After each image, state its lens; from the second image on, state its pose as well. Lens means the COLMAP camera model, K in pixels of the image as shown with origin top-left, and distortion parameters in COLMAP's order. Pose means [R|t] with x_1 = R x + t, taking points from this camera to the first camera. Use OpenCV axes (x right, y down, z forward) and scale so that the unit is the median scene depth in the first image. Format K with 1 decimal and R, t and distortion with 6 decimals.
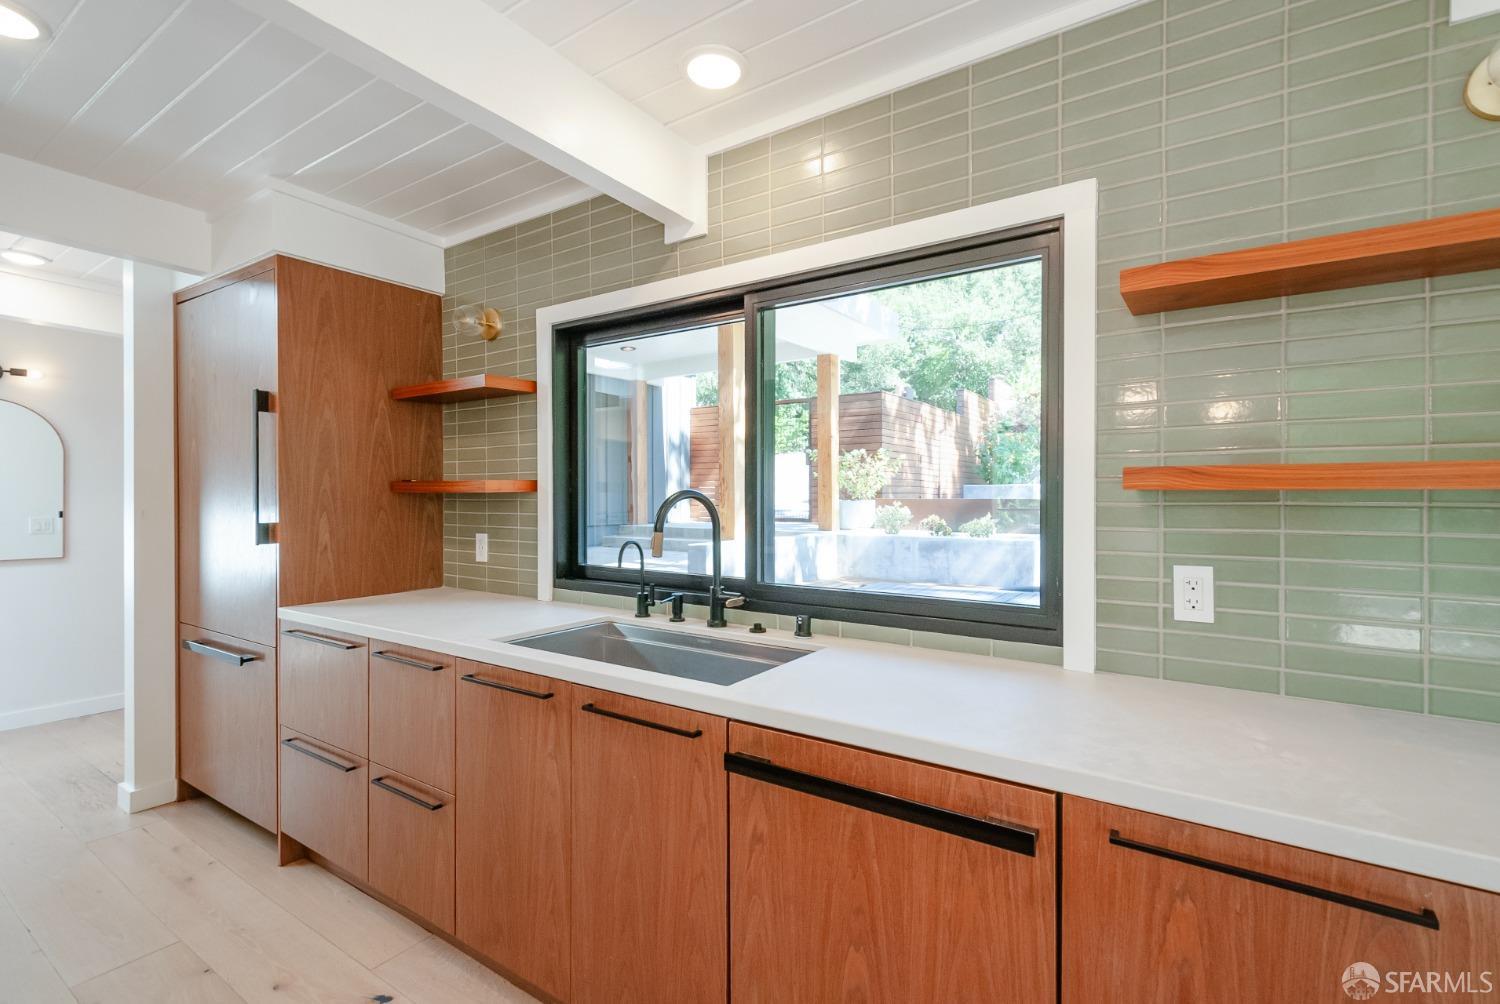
lens RADIAL K [[674.2, 0, 751.0], [0, 674.2, 500.3], [0, 0, 1]] dist [0.005018, -0.000289]
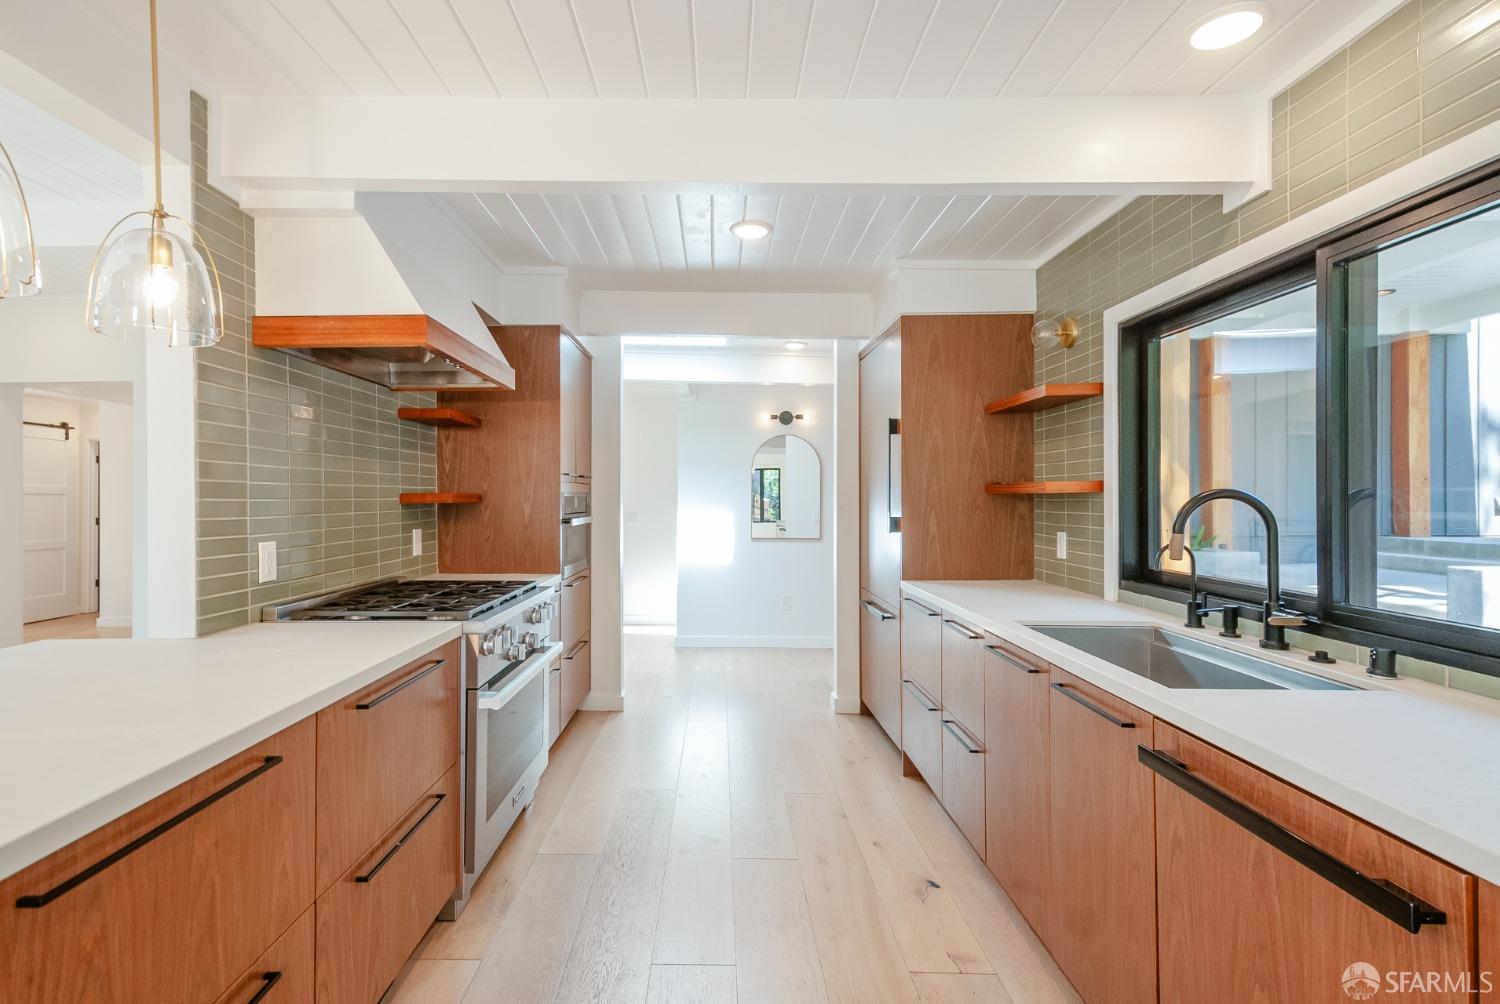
lens RADIAL K [[717.4, 0, 714.1], [0, 717.4, 497.0], [0, 0, 1]] dist [0.002230, 0.000189]
pose [[0.543925, -0.001763, -0.839132, 0.276600], [-0.003571, 0.999984, -0.004416, 0.001670], [0.839126, 0.005398, 0.543910, -0.075761]]
